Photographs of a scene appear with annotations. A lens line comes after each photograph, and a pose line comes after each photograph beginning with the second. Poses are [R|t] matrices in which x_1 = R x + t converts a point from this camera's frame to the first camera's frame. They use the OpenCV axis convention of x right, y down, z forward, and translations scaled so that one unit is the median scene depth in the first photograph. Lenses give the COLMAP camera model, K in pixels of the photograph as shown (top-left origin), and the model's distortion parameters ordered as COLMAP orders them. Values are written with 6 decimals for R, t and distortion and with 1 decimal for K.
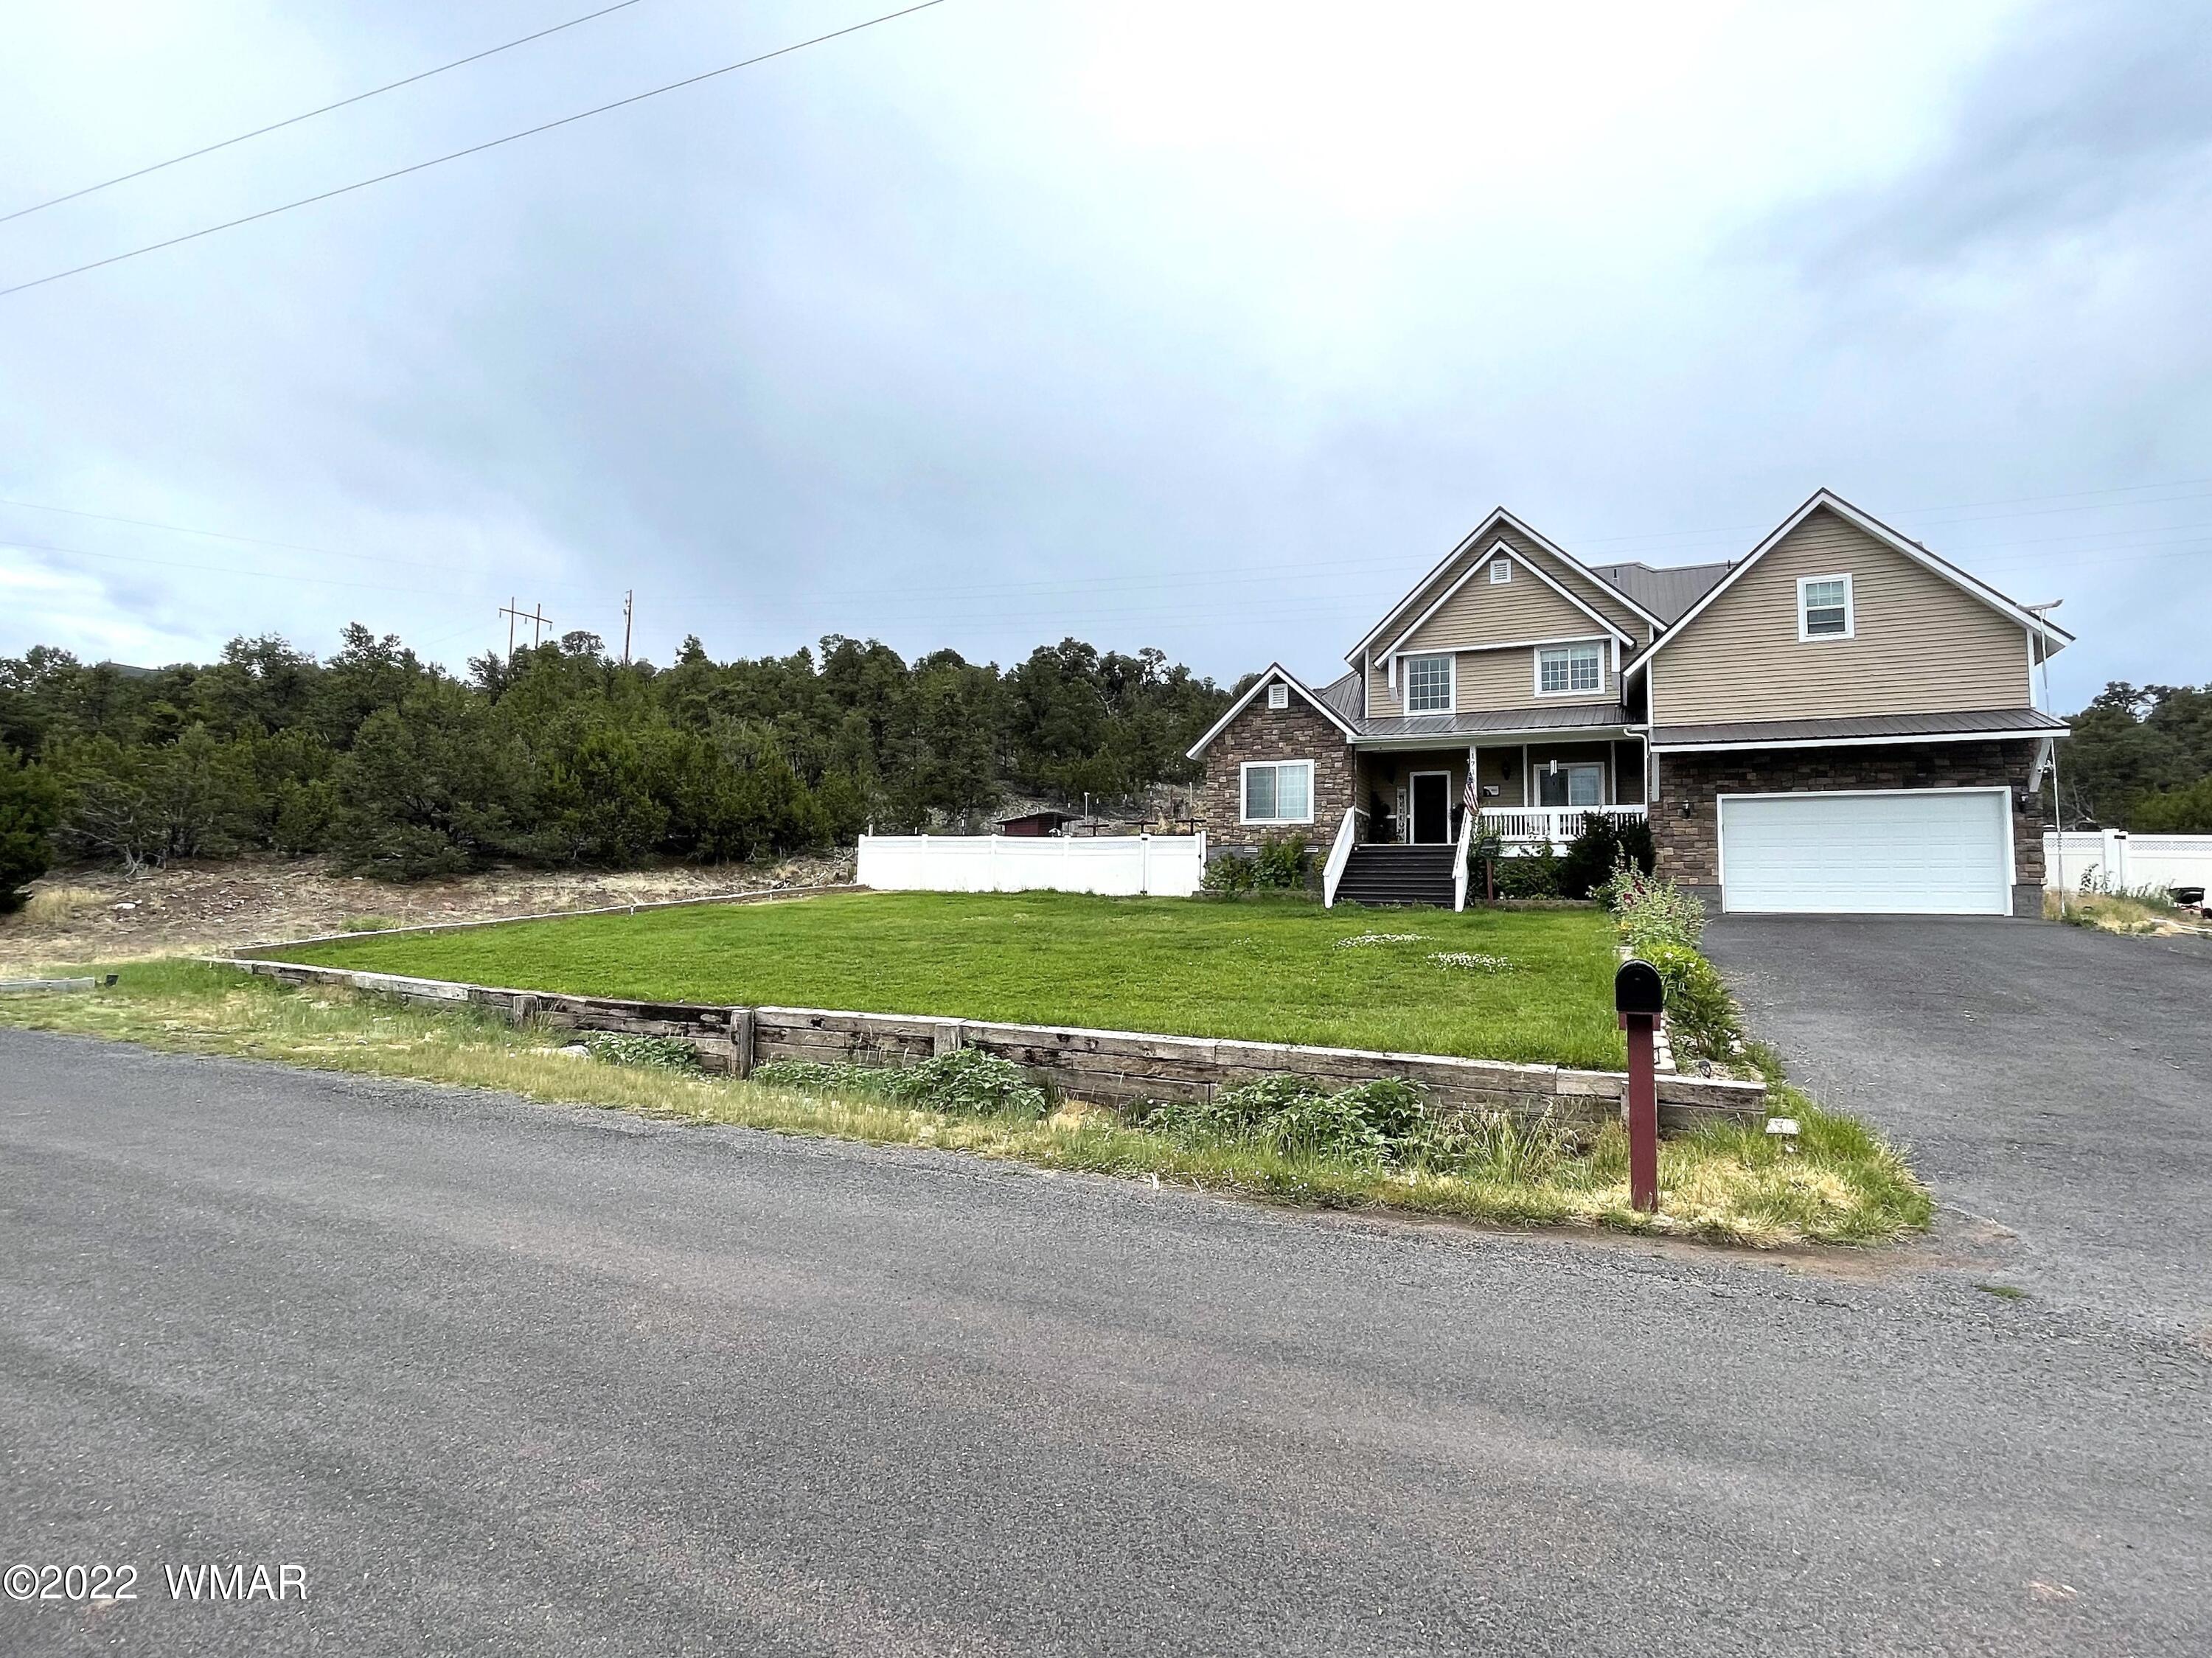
lens RADIAL K [[1049.1, 0, 1071.2], [0, 1049.1, 815.9], [0, 0, 1]] dist [0.000858, -0.014365]
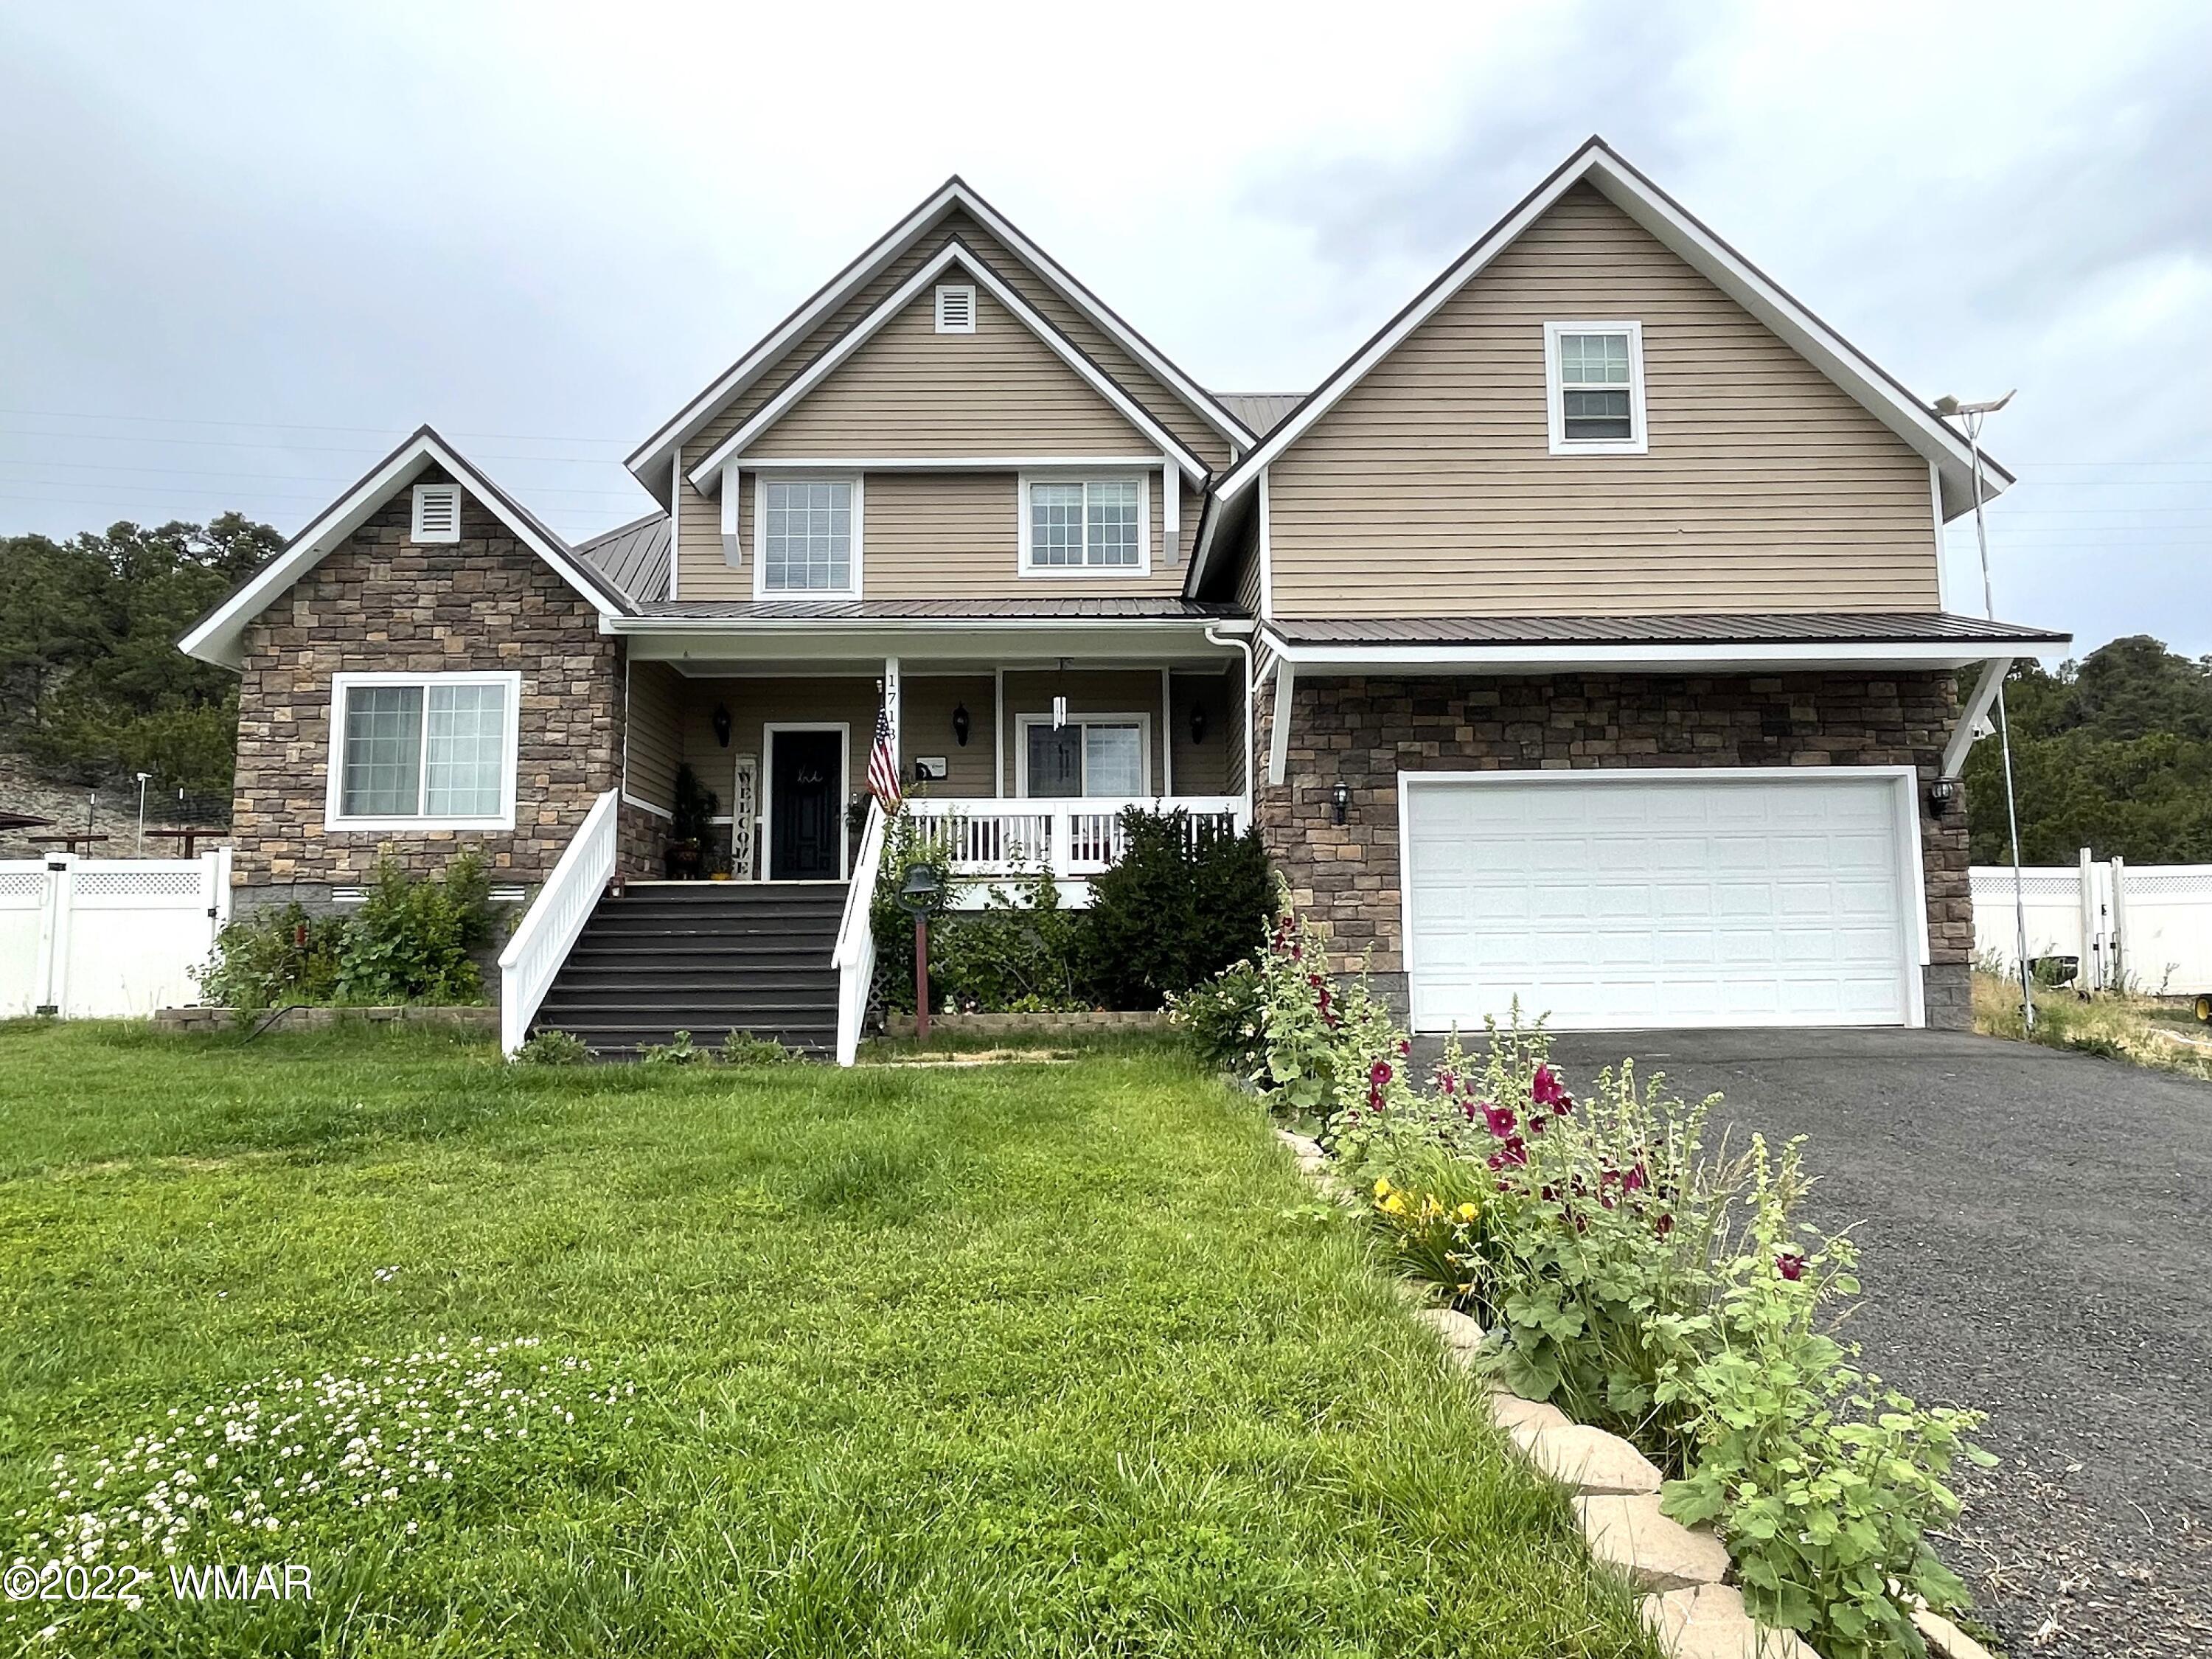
lens RADIAL K [[897.9, 0, 1085.5], [0, 897.9, 823.3], [0, 0, 1]] dist [-0.000845, -0.000380]
pose [[0.857433, 0.032748, 0.513553, 0.182623], [-0.012981, 0.999032, -0.042032, 0.012301], [-0.514432, 0.029373, 0.857028, 0.446342]]
